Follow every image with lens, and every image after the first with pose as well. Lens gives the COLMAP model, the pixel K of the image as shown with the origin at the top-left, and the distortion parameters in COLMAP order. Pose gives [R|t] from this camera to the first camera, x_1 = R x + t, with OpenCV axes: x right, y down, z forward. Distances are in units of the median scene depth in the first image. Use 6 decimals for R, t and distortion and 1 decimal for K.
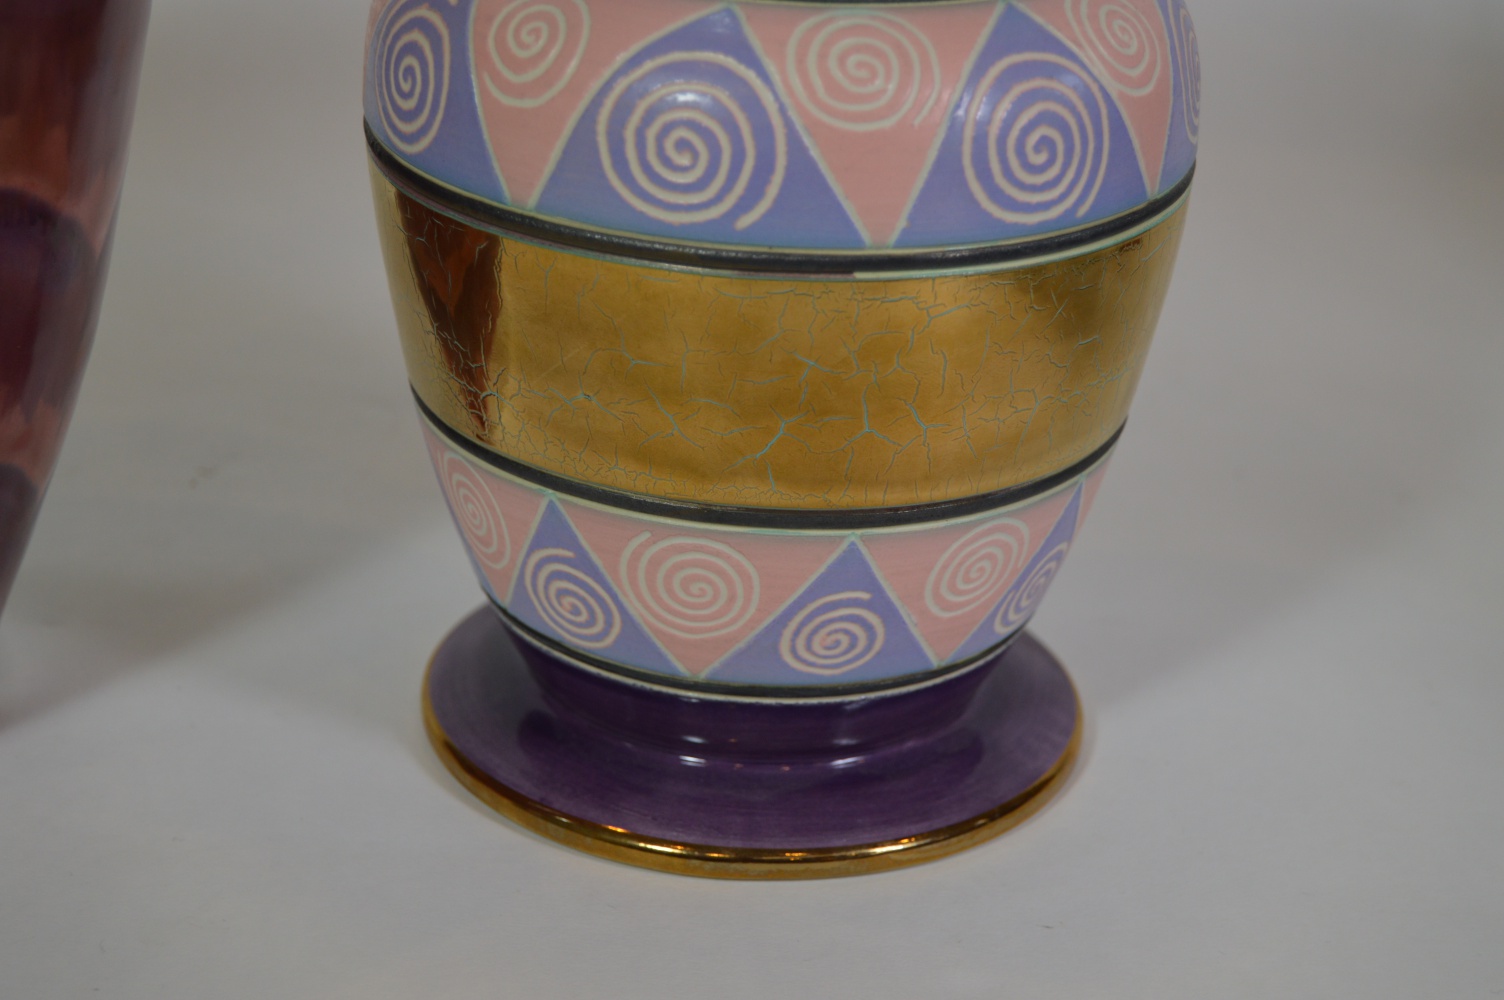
lens RADIAL K [[2970.3, 0, 751.8], [0, 2970.3, 502.3], [0, 0, 1]] dist [-0.016870, 0.000000]
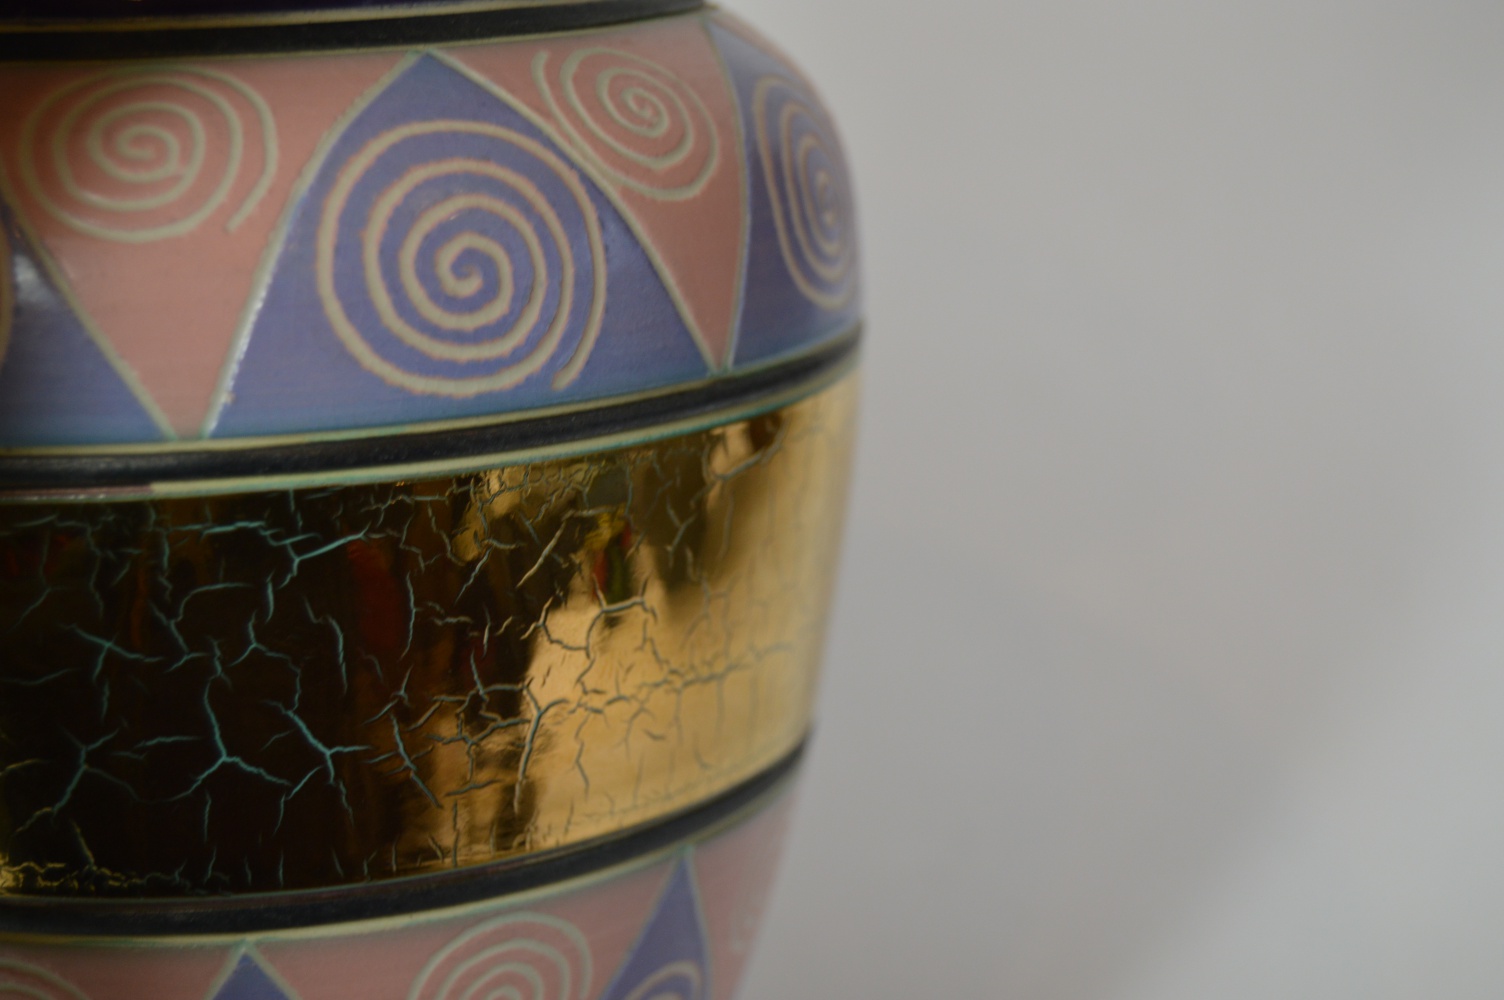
lens RADIAL K [[2970.3, 0, 751.1], [0, 2970.3, 497.9], [0, 0, 1]] dist [-0.016870, 0.000000]
pose [[0.992502, -0.054892, -0.109214, 0.216617], [0.032108, 0.979195, -0.200365, 0.048639], [0.117940, 0.195356, 0.973615, 0.425016]]
